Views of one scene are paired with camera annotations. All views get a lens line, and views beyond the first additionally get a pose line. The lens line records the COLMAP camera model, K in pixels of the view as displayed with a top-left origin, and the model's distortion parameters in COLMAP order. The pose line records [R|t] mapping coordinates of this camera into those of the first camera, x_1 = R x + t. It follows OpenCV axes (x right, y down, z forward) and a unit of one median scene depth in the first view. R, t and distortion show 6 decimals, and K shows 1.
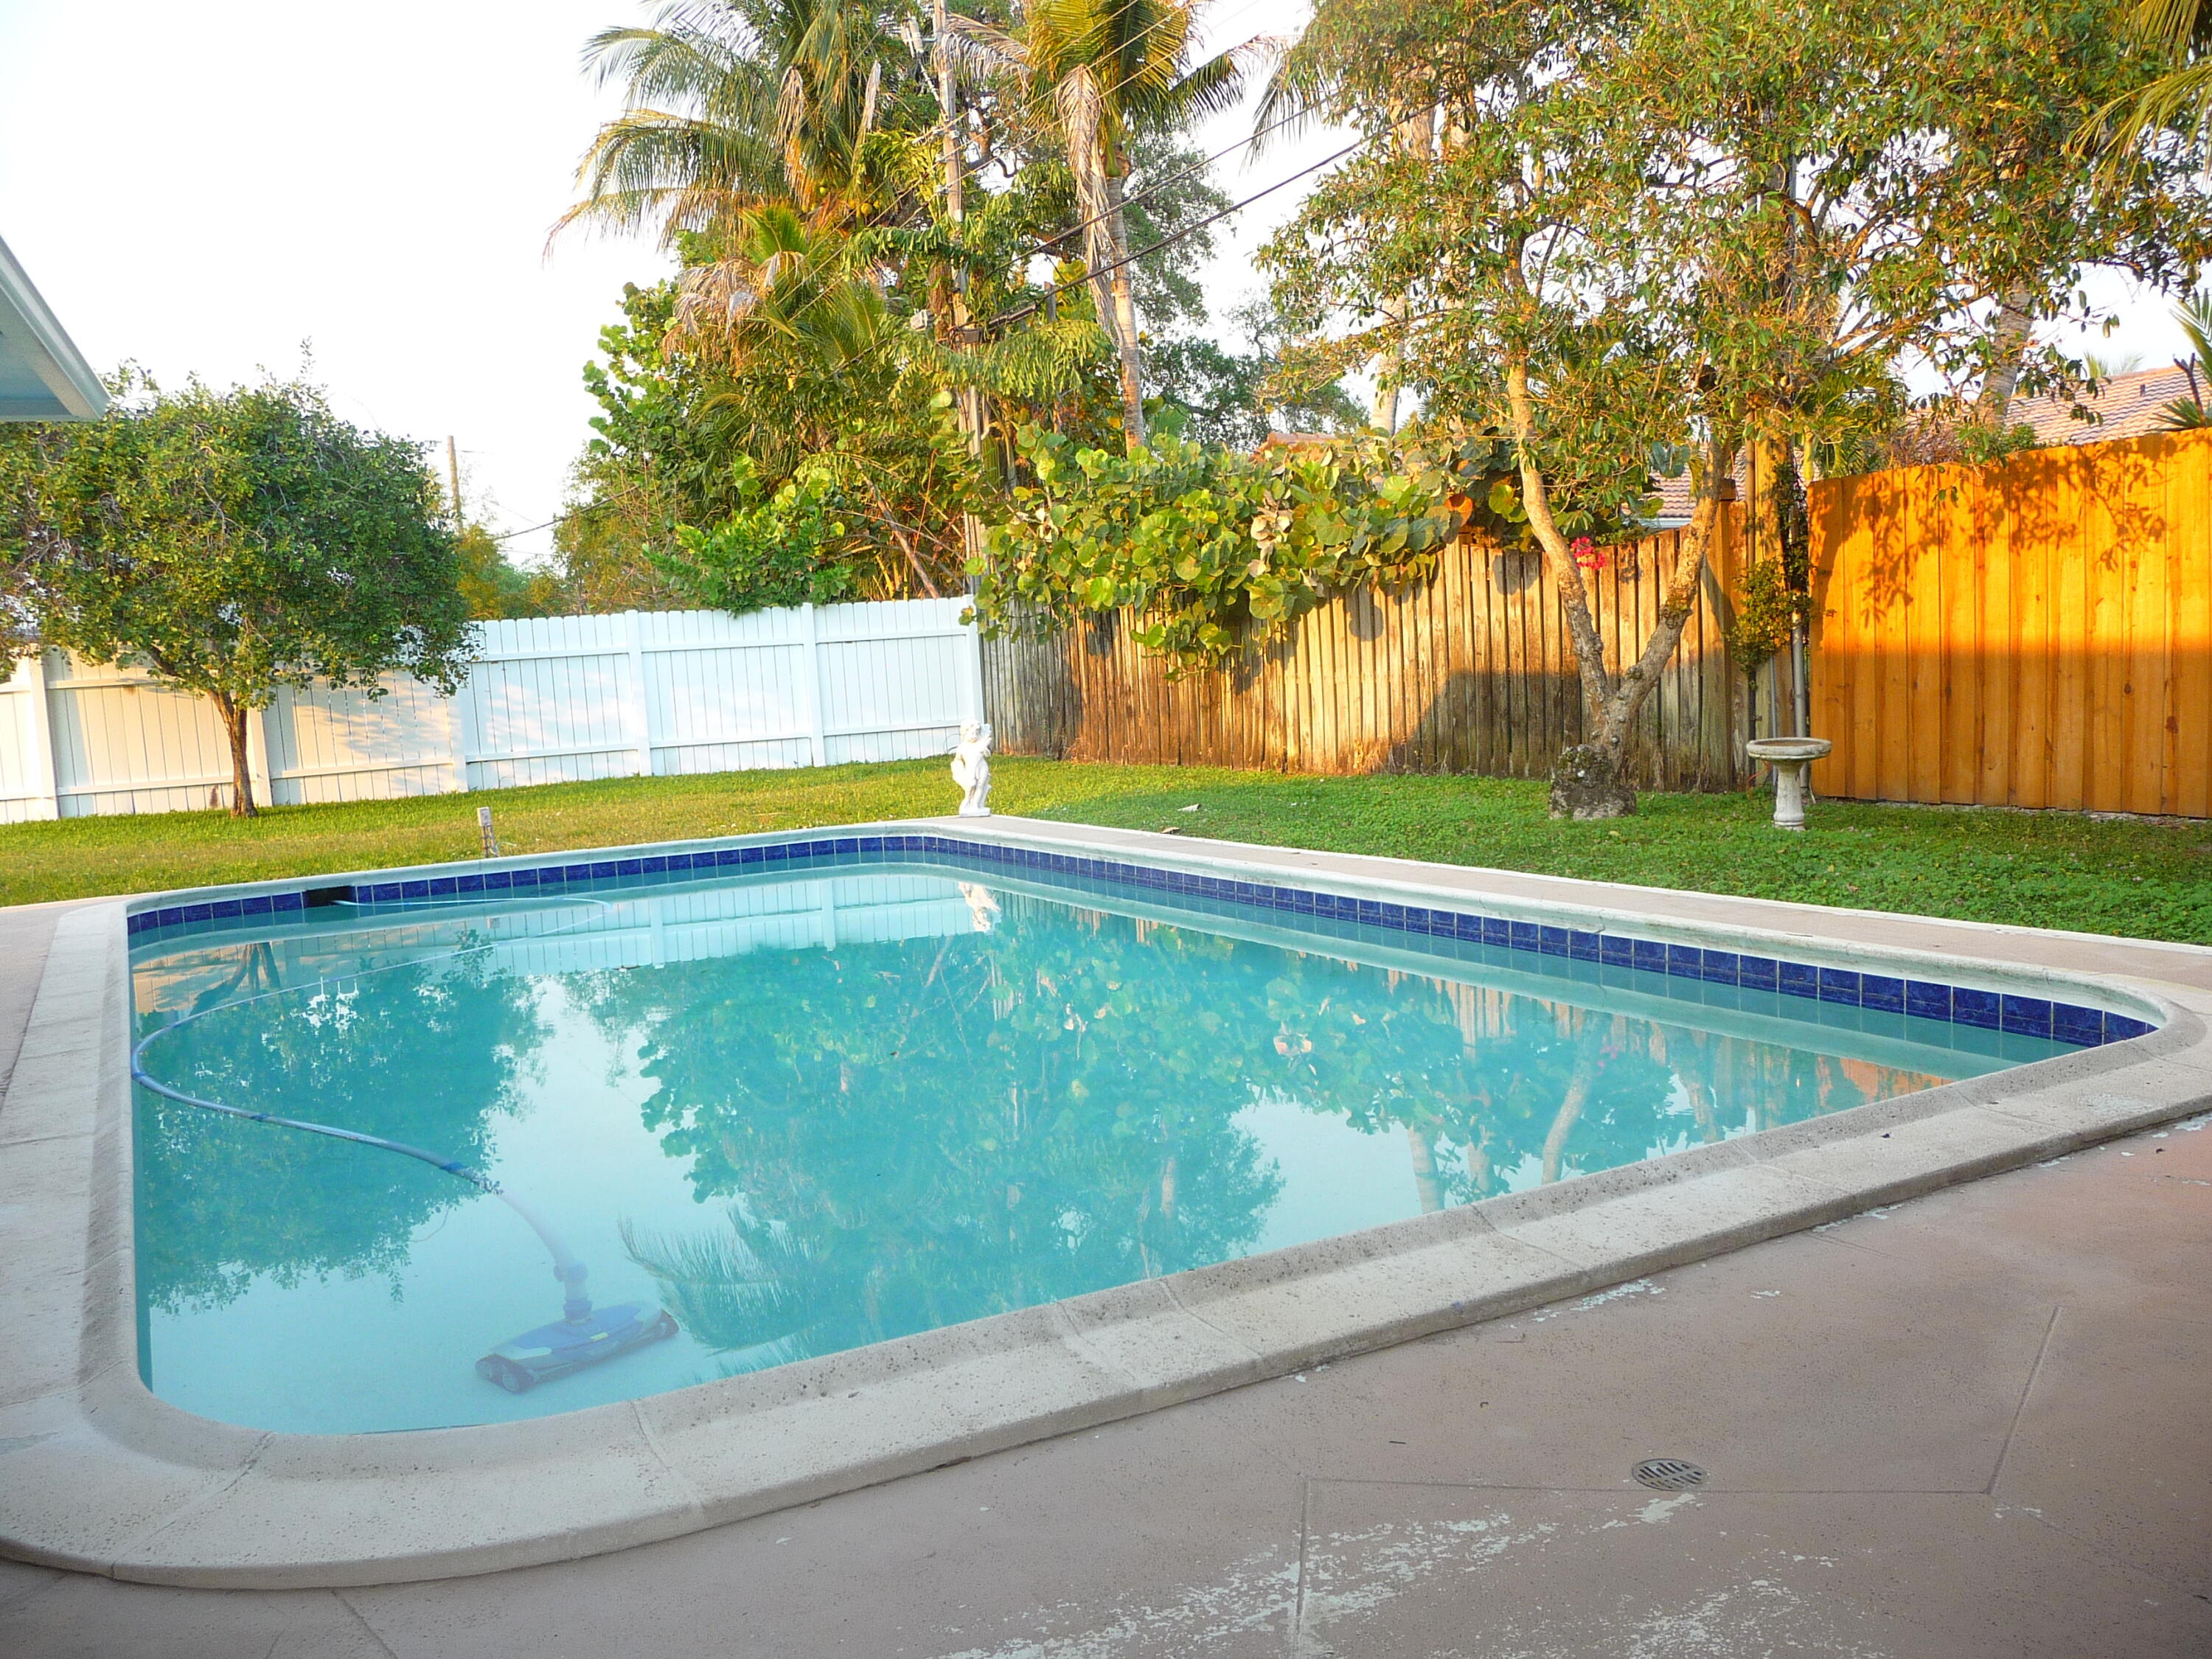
lens RADIAL K [[1826.1, 0, 1102.9], [0, 1826.1, 834.7], [0, 0, 1]] dist [-0.038630, 0.036661]
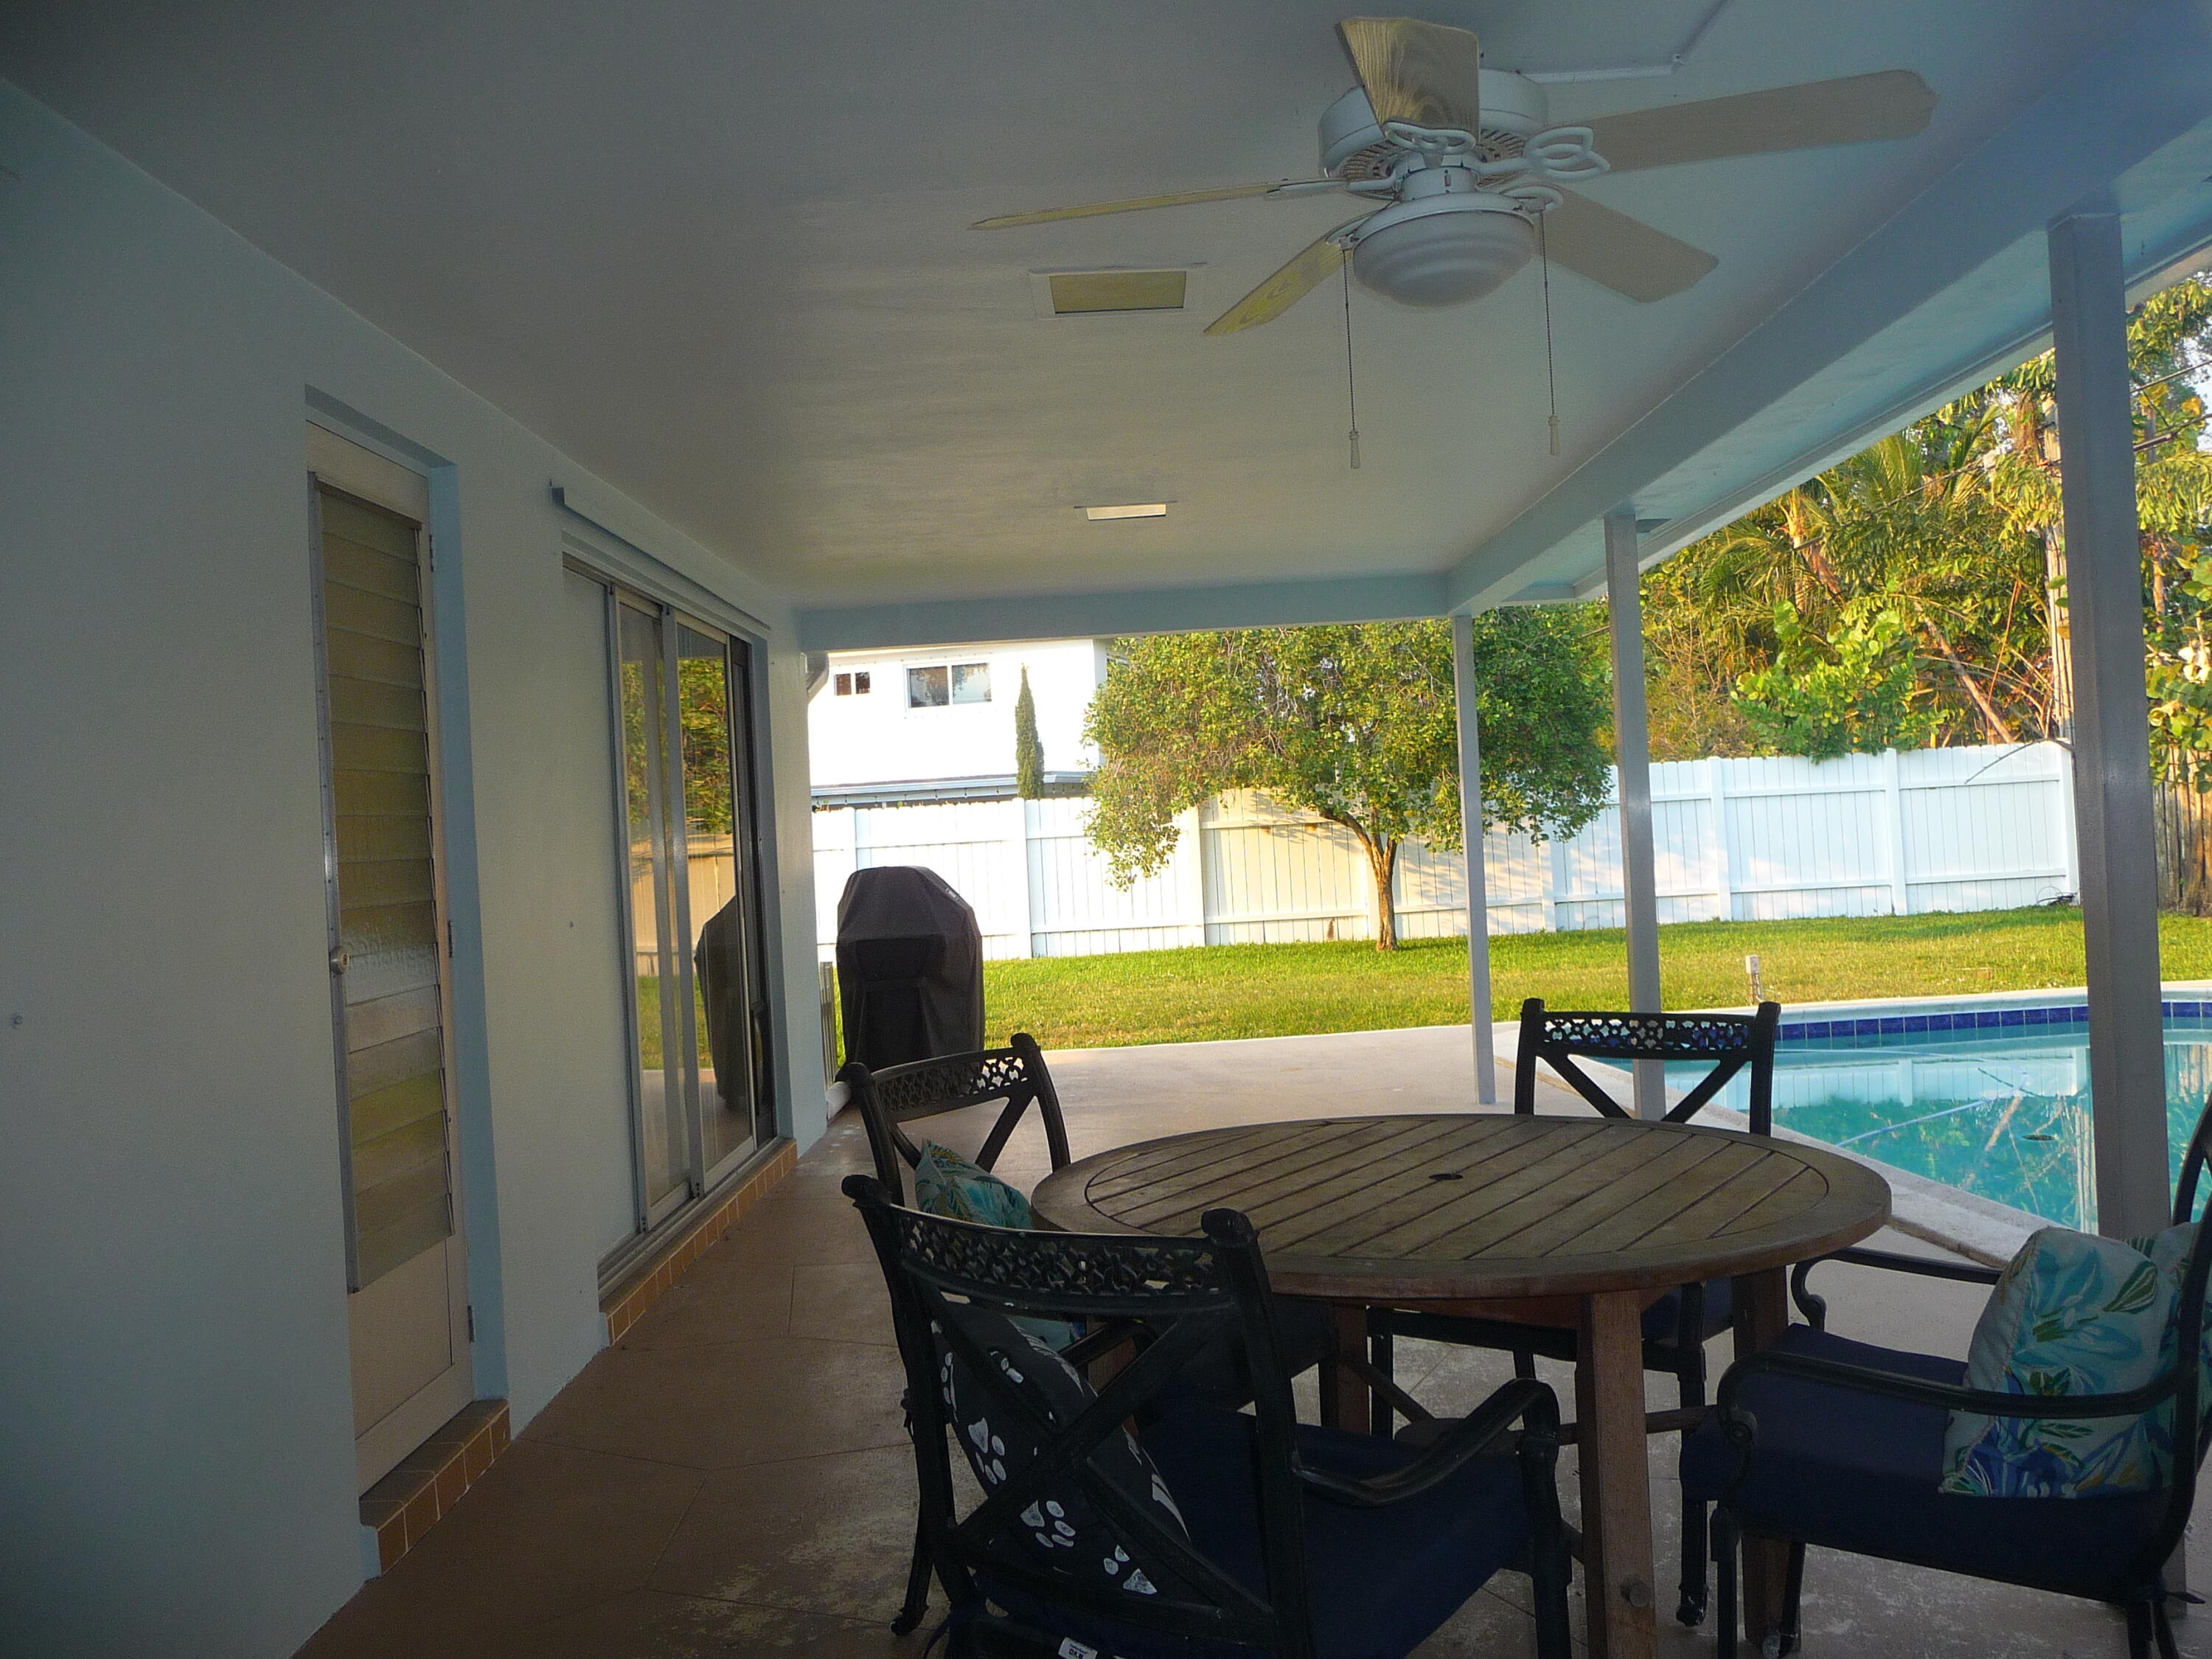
lens RADIAL K [[1826.1, 0, 1106.6], [0, 1826.1, 825.4], [0, 0, 1]] dist [-0.038630, 0.036661]
pose [[0.925522, 0.009328, -0.378578, -0.202216], [-0.038448, 0.996846, -0.069432, -0.002135], [0.376737, 0.078816, 0.922961, -0.063501]]
